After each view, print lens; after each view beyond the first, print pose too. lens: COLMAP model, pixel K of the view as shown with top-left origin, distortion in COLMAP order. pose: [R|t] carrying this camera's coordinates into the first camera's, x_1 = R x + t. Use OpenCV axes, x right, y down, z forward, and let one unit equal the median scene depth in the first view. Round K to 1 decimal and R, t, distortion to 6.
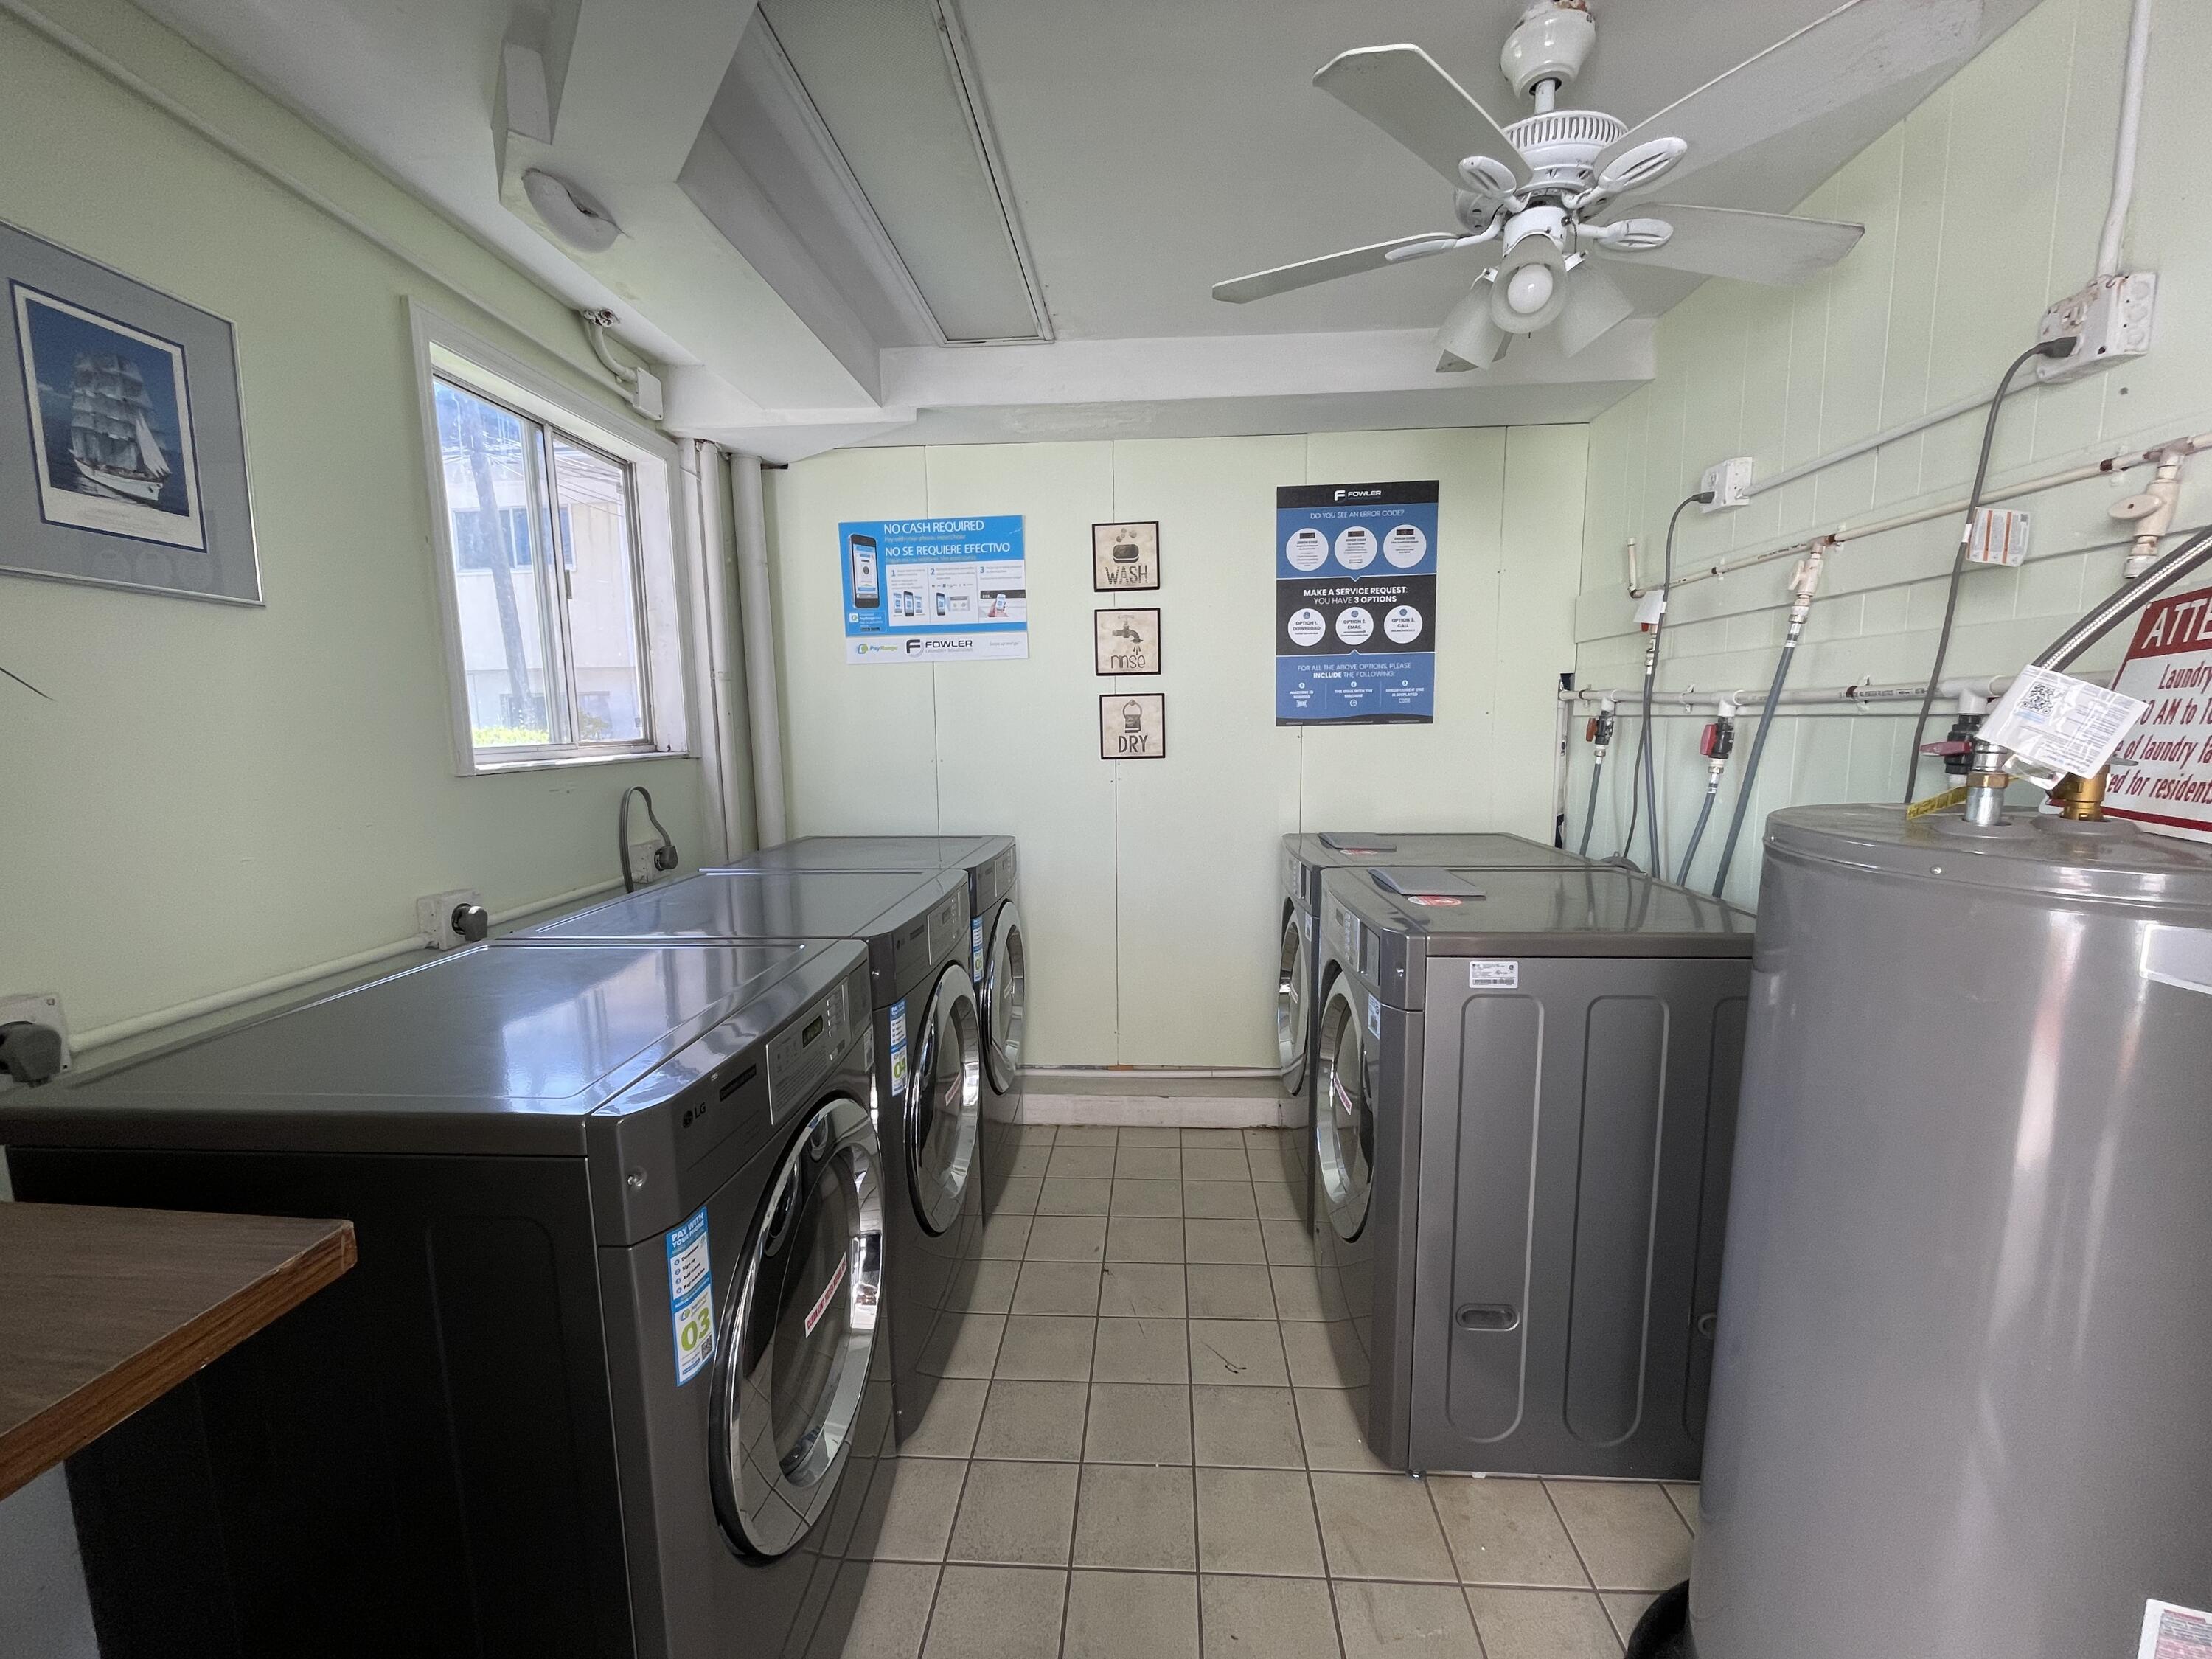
lens RADIAL K [[889.5, 0, 1106.0], [0, 889.5, 829.5], [0, 0, 1]] dist [-0.002392, -0.001503]
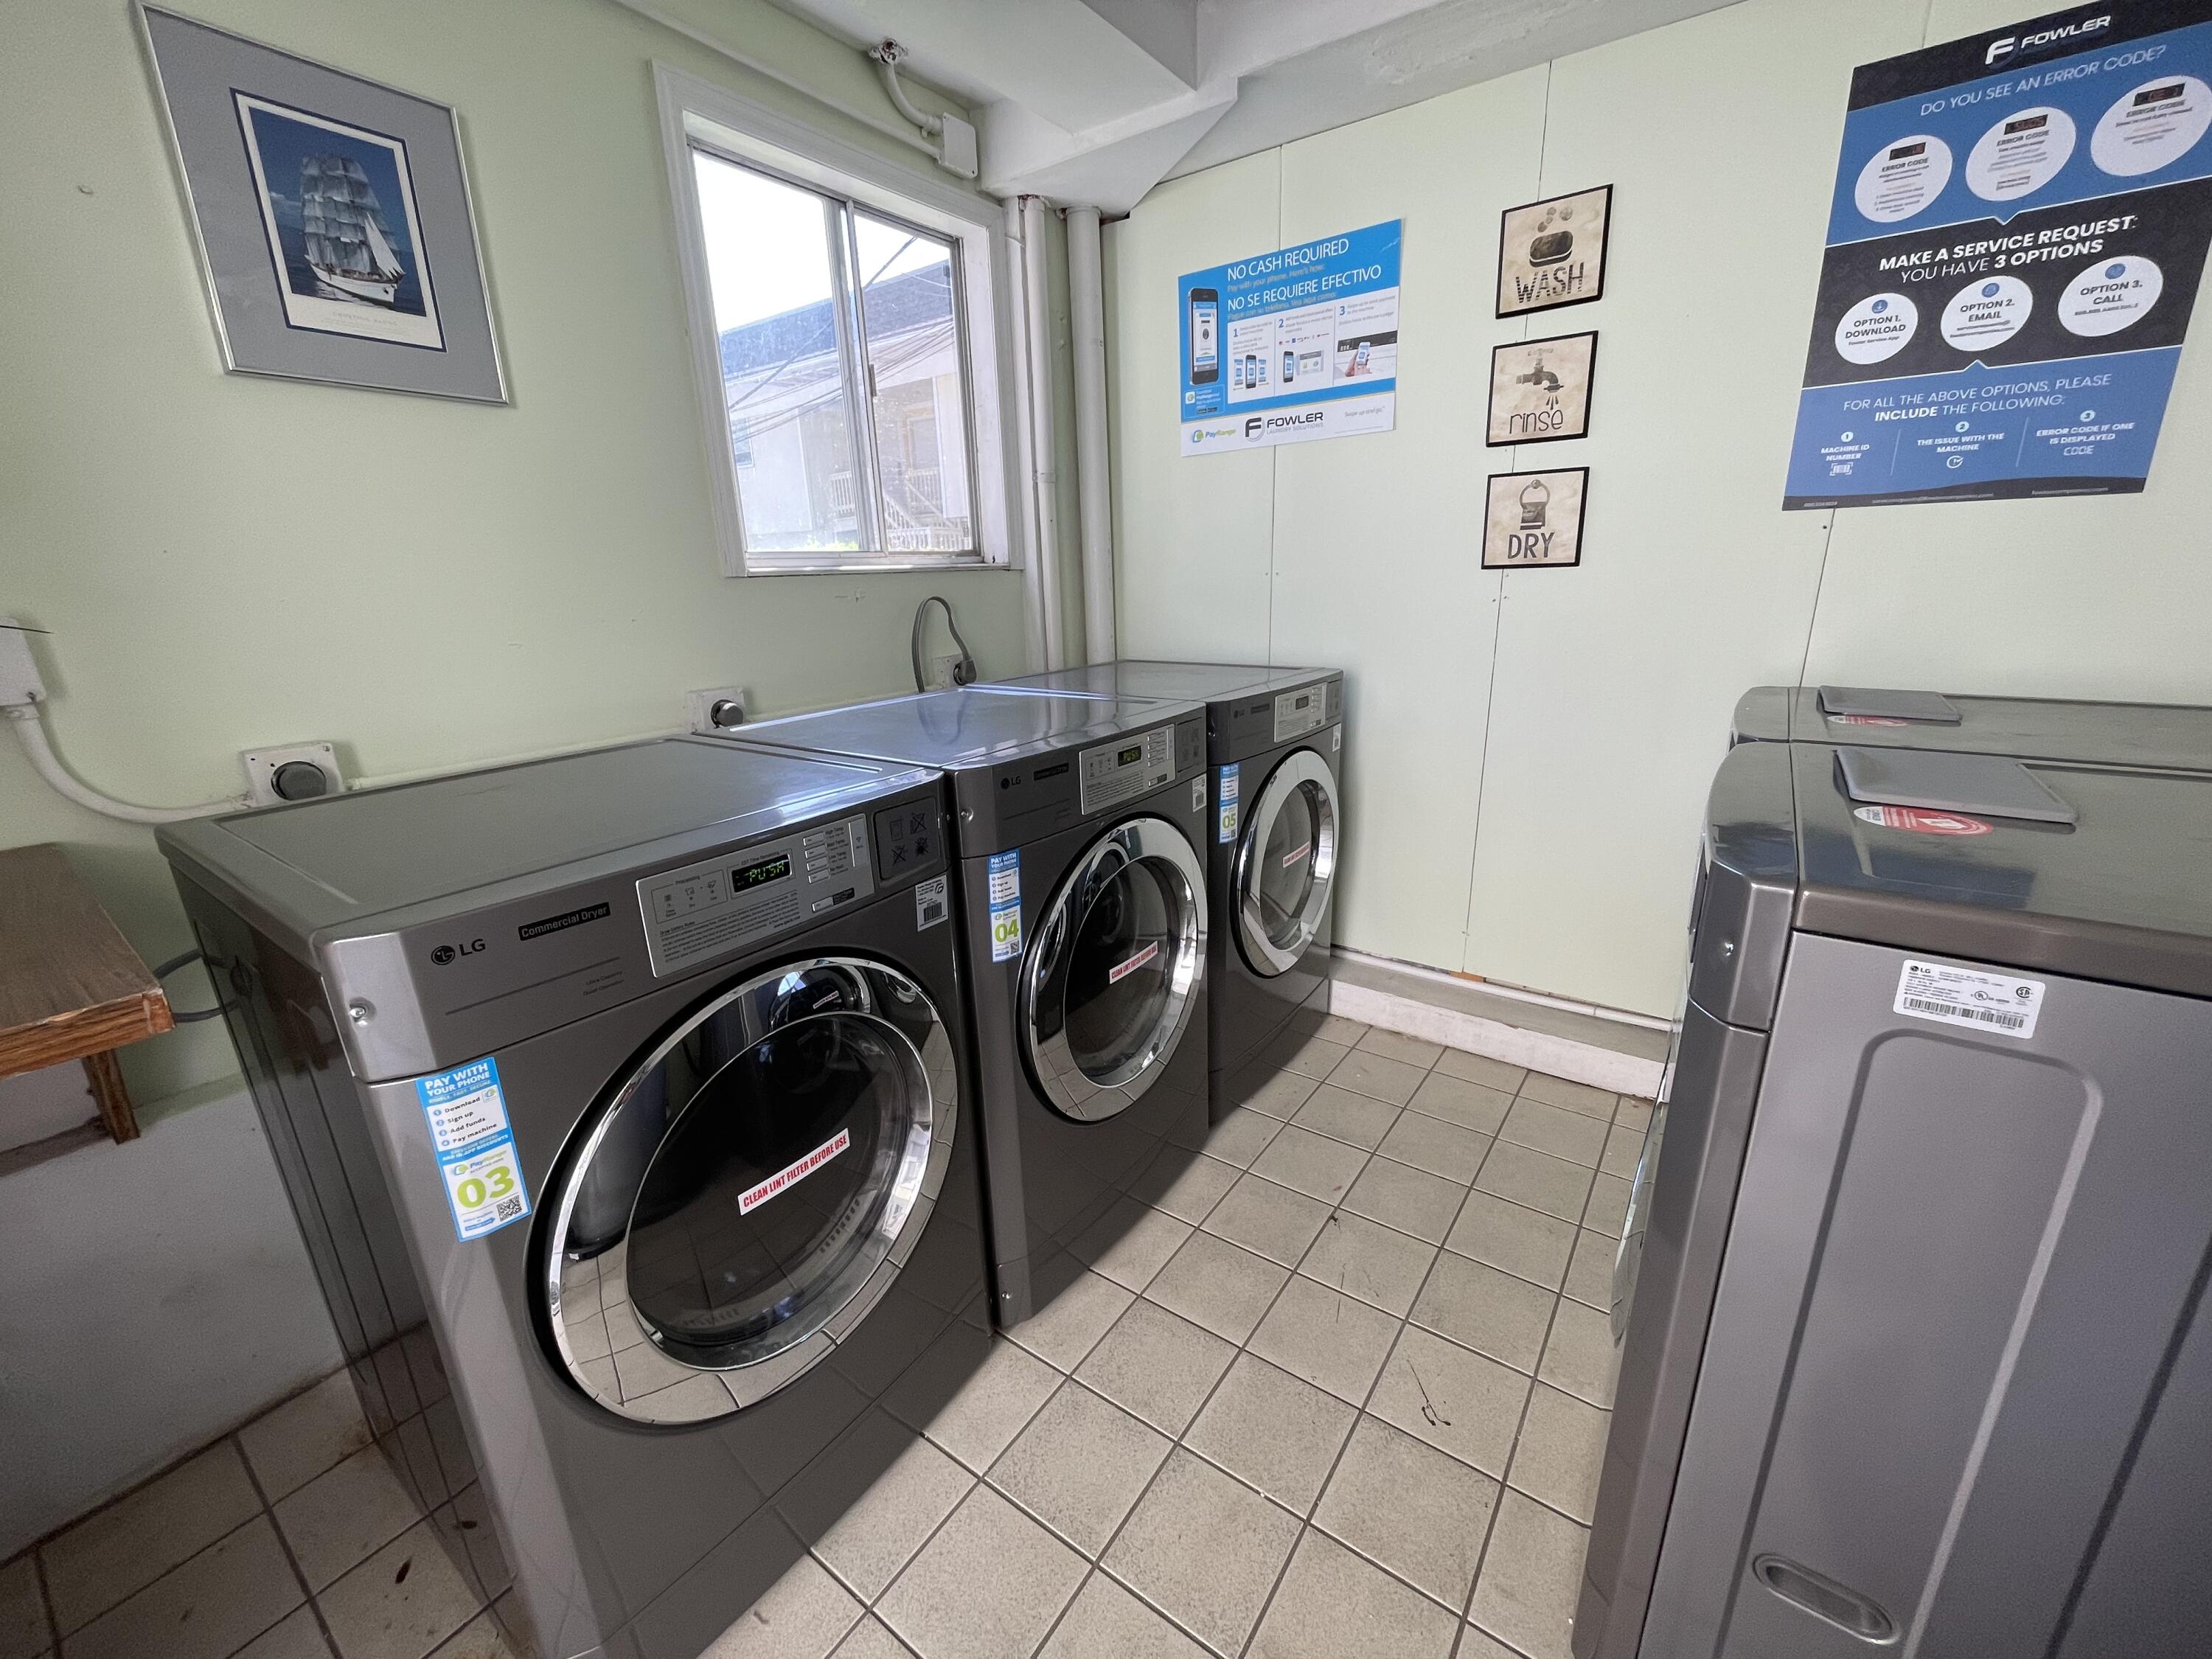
lens RADIAL K [[889.5, 0, 1106.0], [0, 889.5, 829.5], [0, 0, 1]] dist [-0.002392, -0.001503]
pose [[0.846233, 0.140149, -0.514051, 0.144760], [-0.047852, 0.980878, 0.188649, 0.008328], [0.530660, -0.135043, 0.836758, 0.206120]]
